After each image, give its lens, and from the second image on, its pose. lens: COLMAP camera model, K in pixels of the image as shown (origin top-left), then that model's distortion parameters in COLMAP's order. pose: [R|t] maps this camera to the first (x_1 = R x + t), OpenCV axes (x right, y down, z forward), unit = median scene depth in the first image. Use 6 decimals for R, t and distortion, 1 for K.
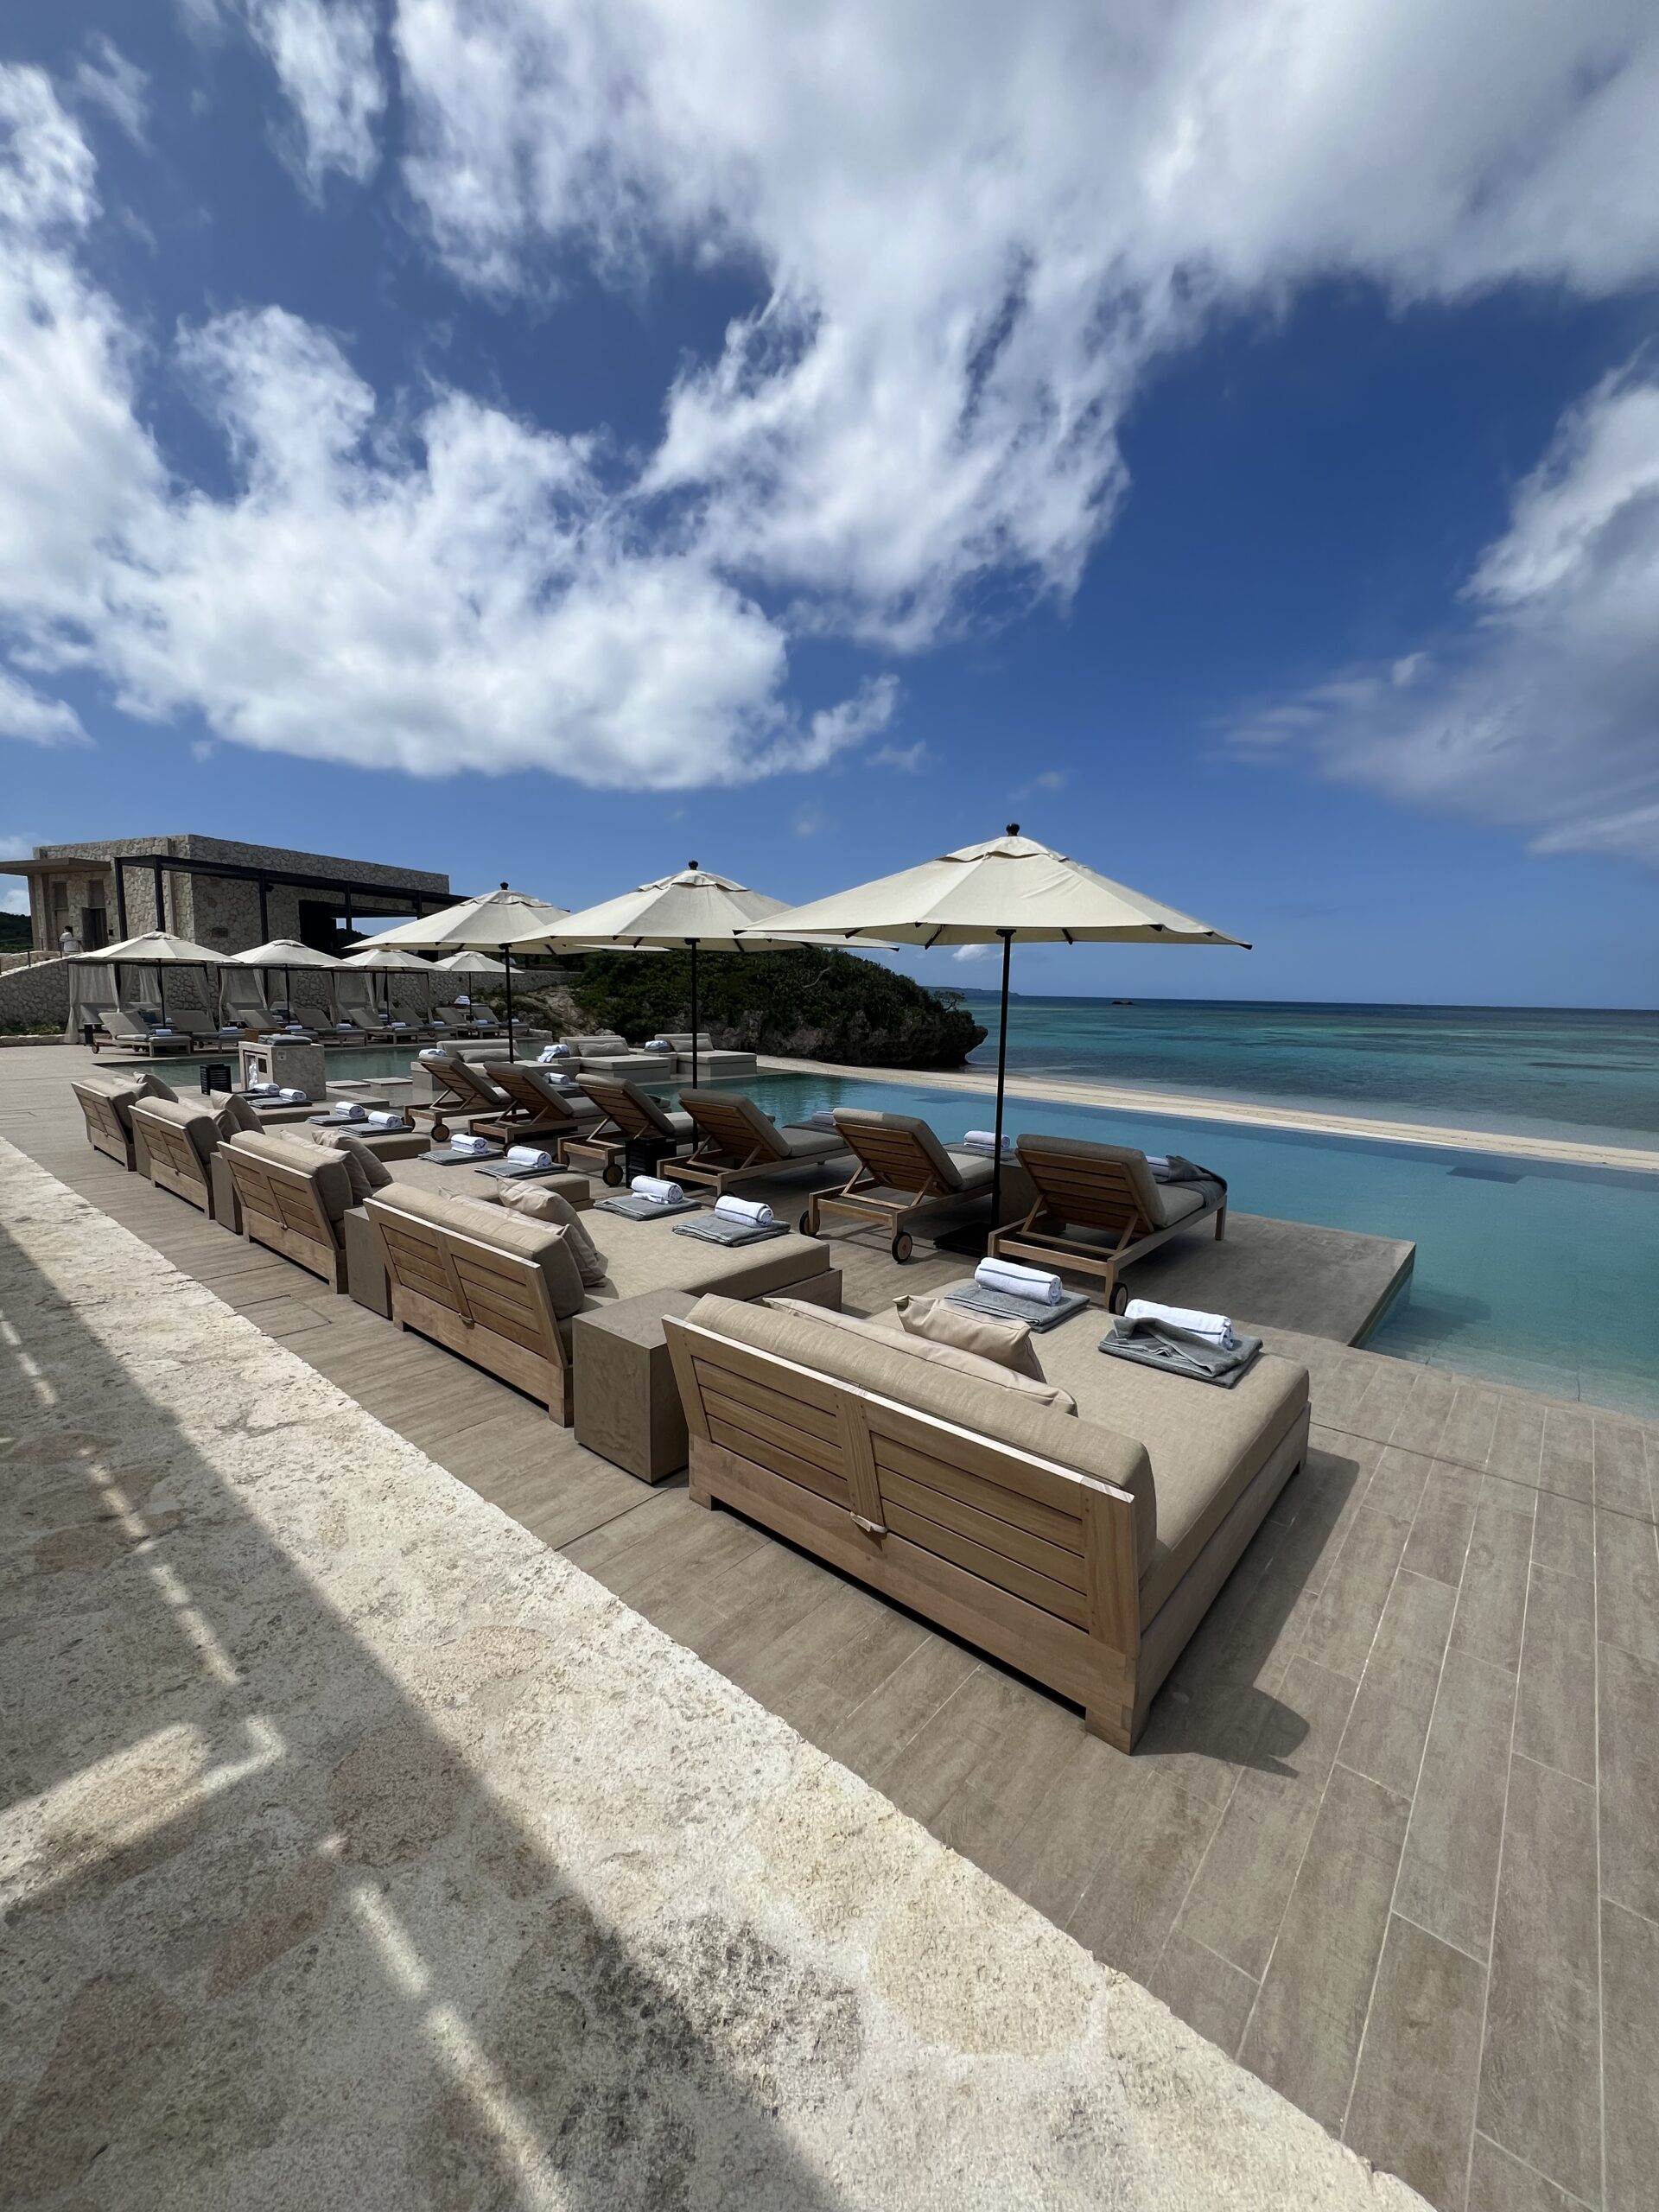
lens RADIAL K [[880.0, 0, 828.9], [0, 880.0, 1107.5], [0, 0, 1]] dist [-0.000979, -0.000078]
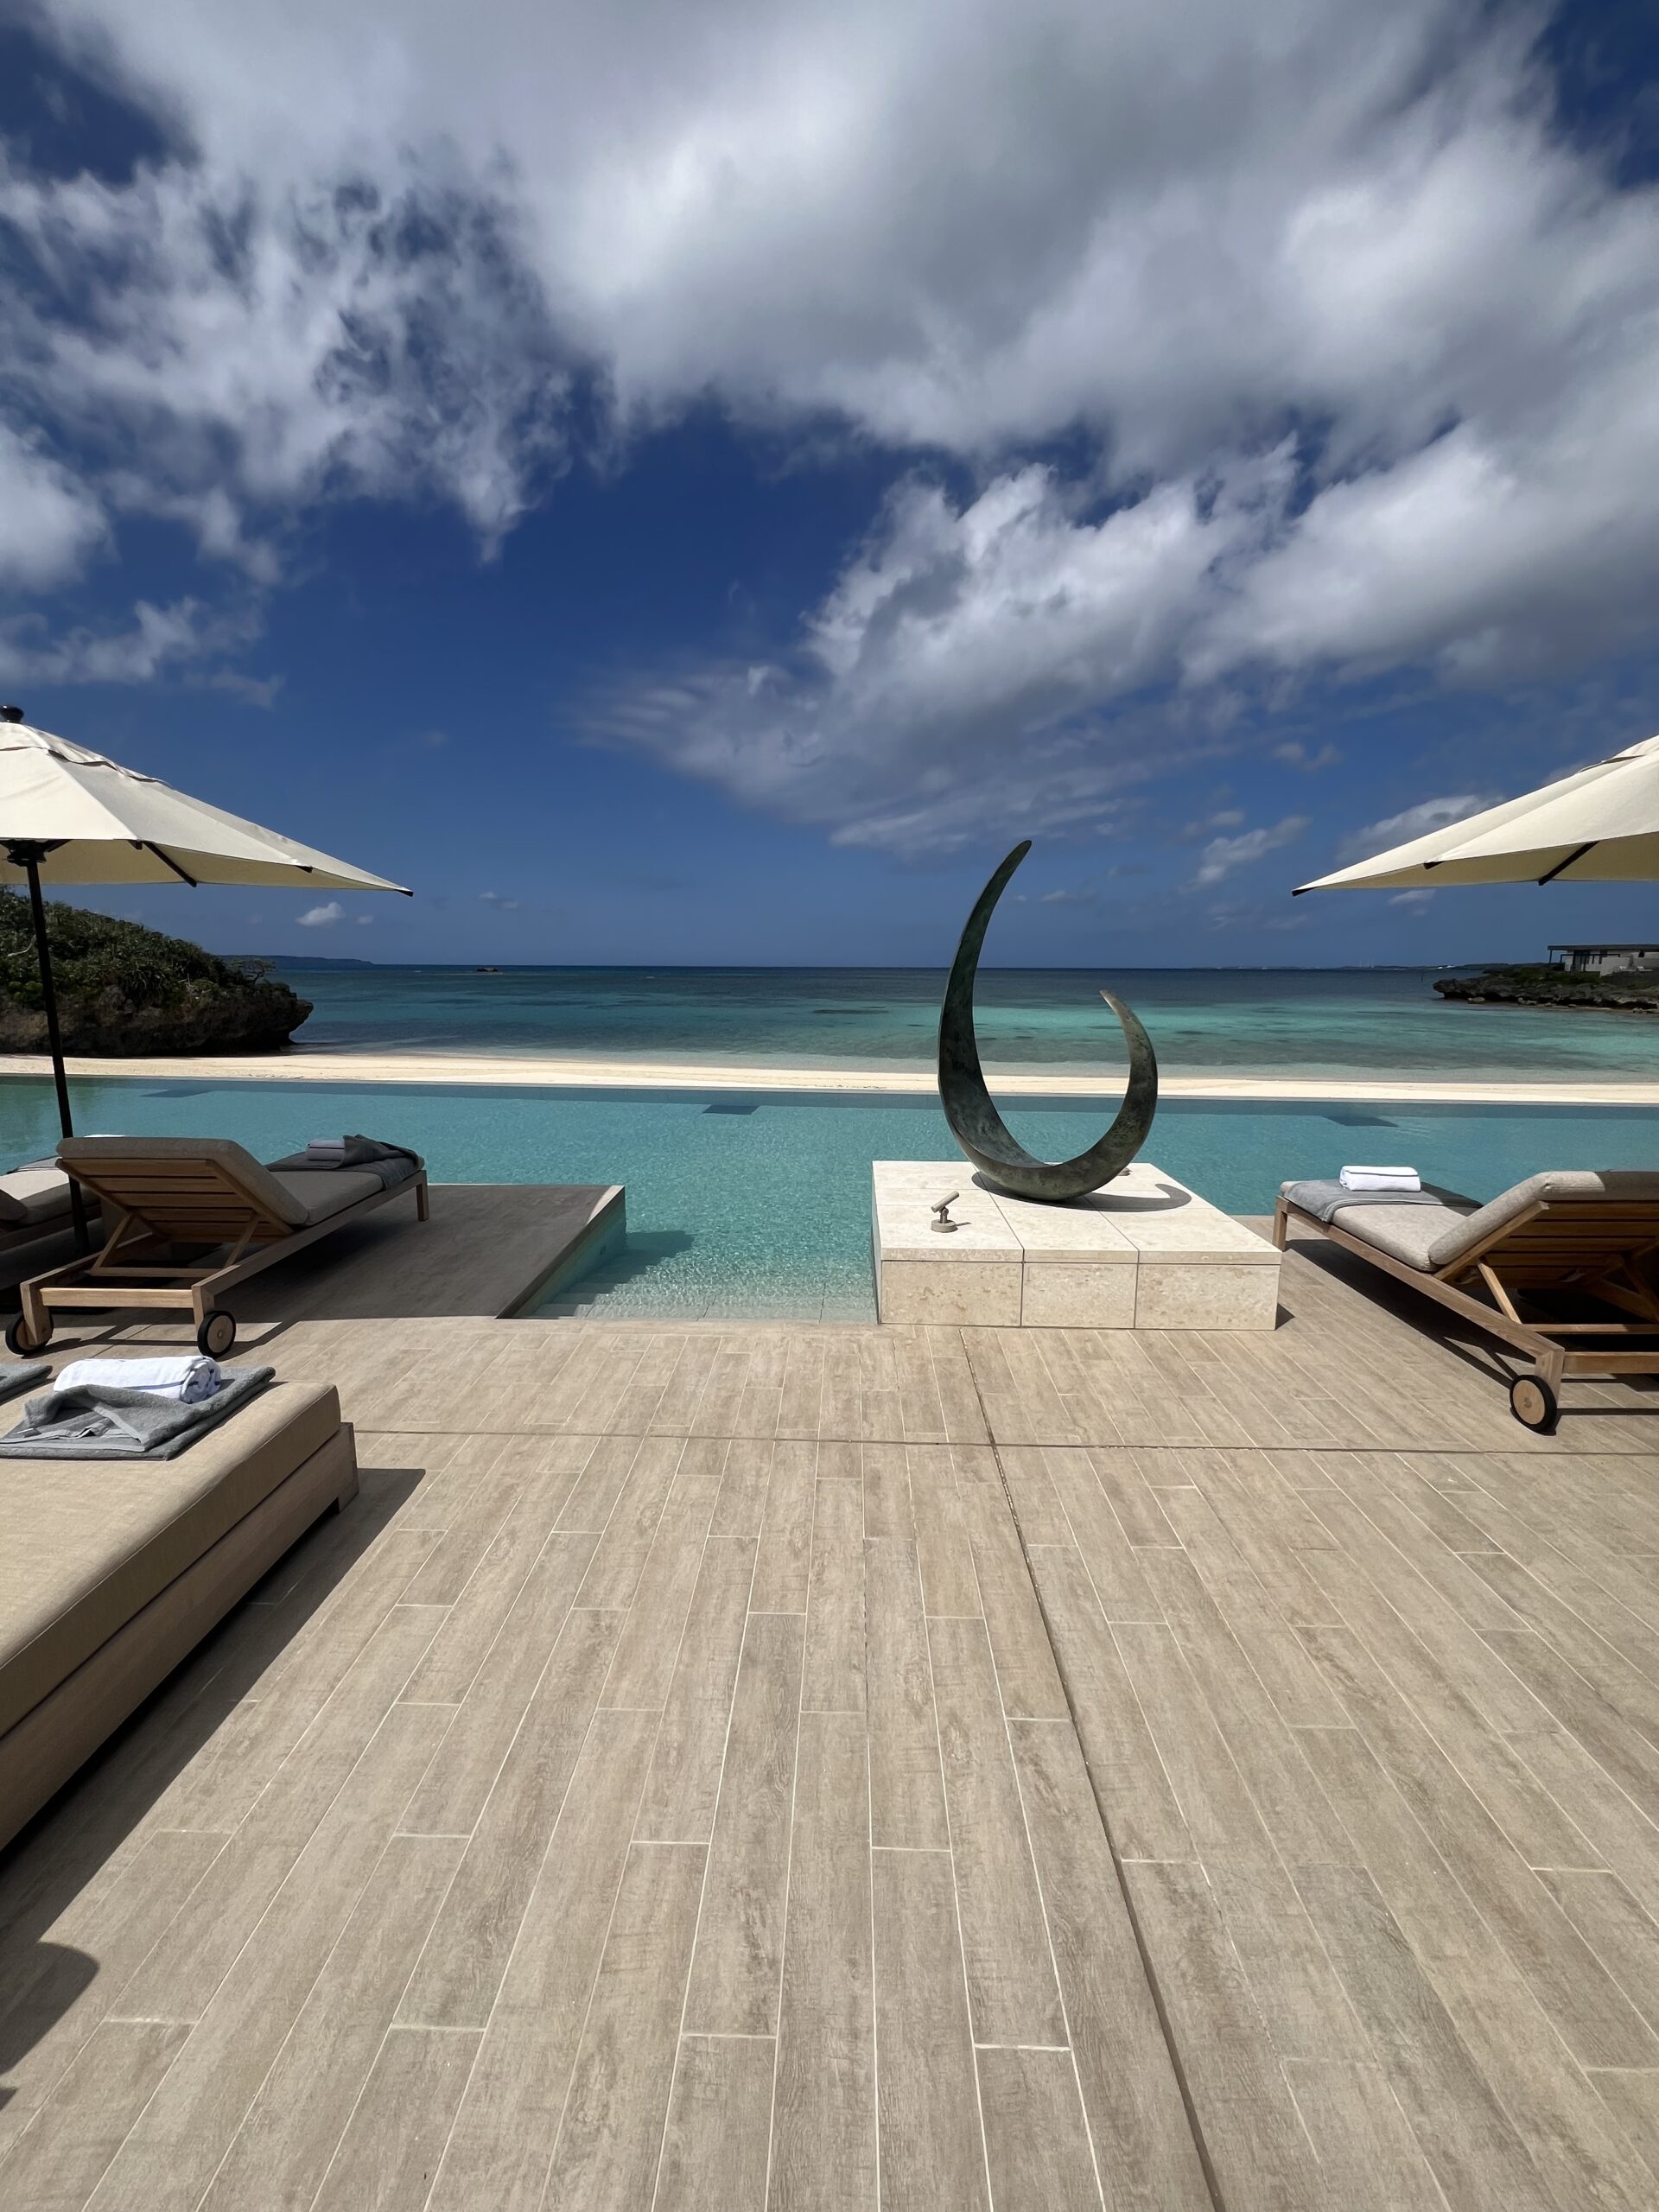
lens RADIAL K [[880.0, 0, 830.7], [0, 880.0, 1102.1], [0, 0, 1]] dist [-0.000979, -0.000078]
pose [[0.774465, -0.112197, 0.622588, 0.239260], [0.093398, 0.993641, 0.062884, 0.012902], [-0.625685, 0.009447, 0.780019, 0.035023]]
